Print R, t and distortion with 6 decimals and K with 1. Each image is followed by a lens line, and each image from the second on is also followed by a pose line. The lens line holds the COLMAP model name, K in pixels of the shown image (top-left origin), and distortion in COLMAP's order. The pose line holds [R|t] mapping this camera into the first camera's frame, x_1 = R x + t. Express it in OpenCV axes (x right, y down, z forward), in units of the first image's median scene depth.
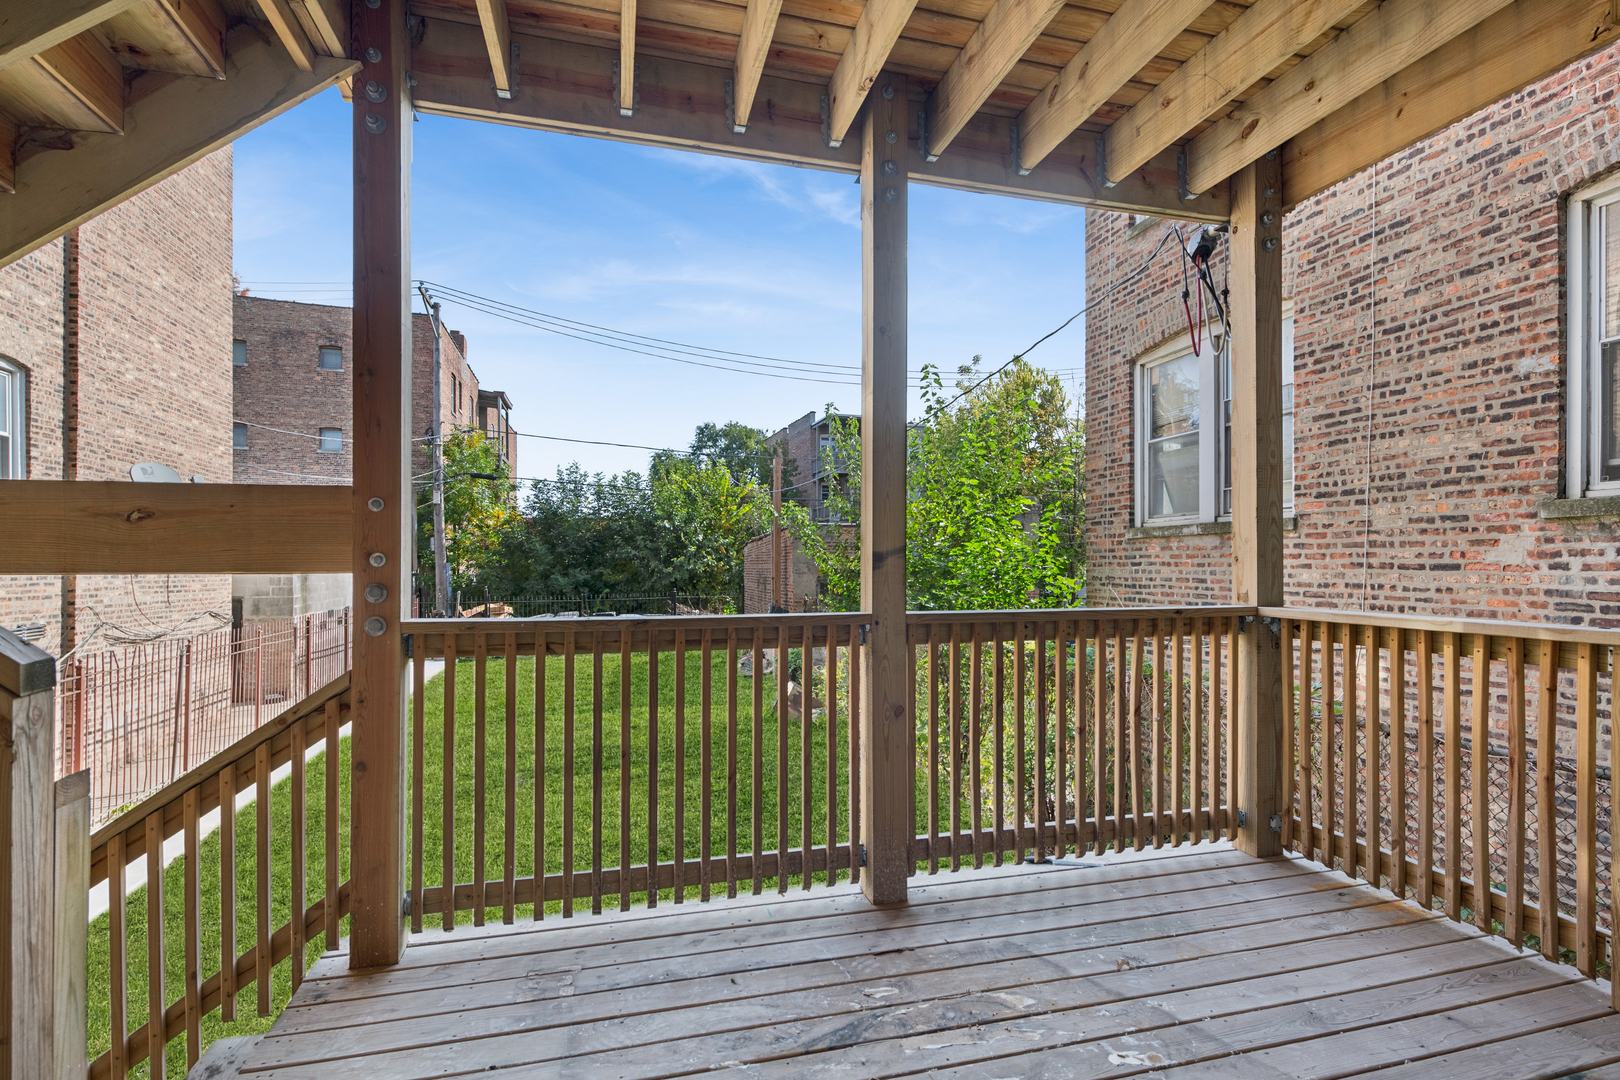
lens RADIAL K [[773.3, 0, 807.6], [0, 773.3, 546.3], [0, 0, 1]] dist [0.002952, 0.000754]
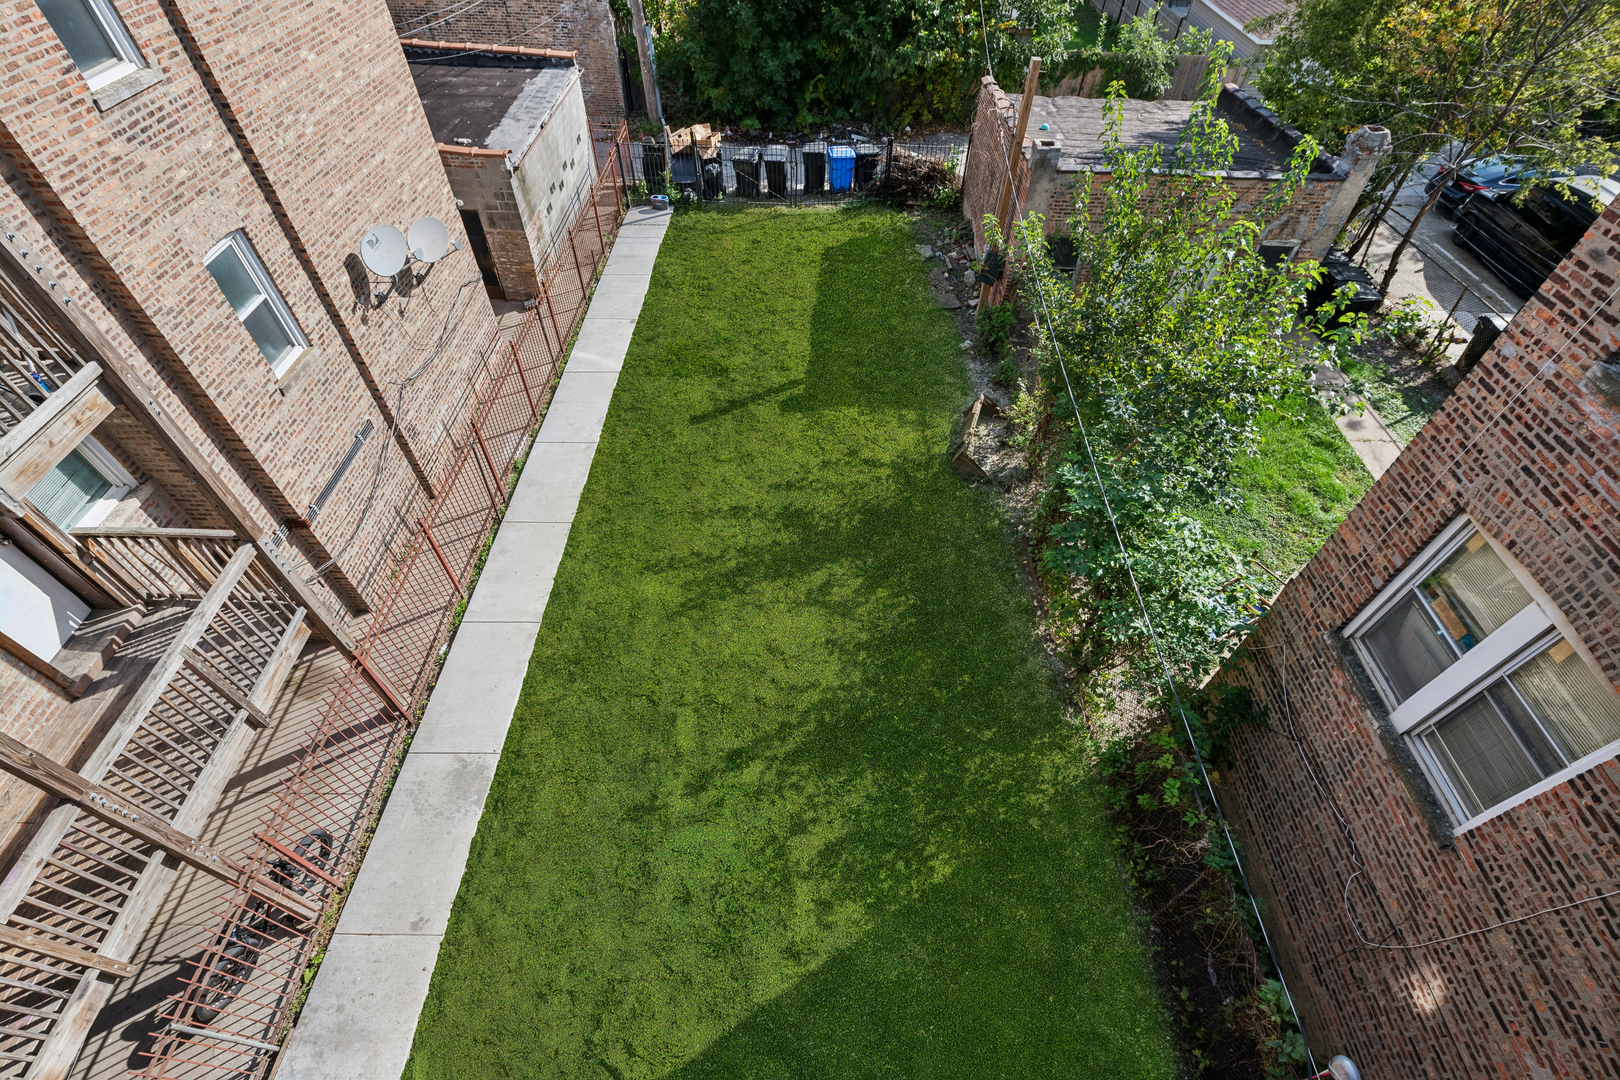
lens RADIAL K [[719.8, 0, 814.5], [0, 719.8, 542.8], [0, 0, 1]] dist [-0.001299, -0.000484]
pose [[0.962581, 0.218696, -0.160030, -0.071275], [-0.021782, 0.651061, 0.758713, -0.716171], [0.270117, -0.726837, 0.631463, 0.345429]]
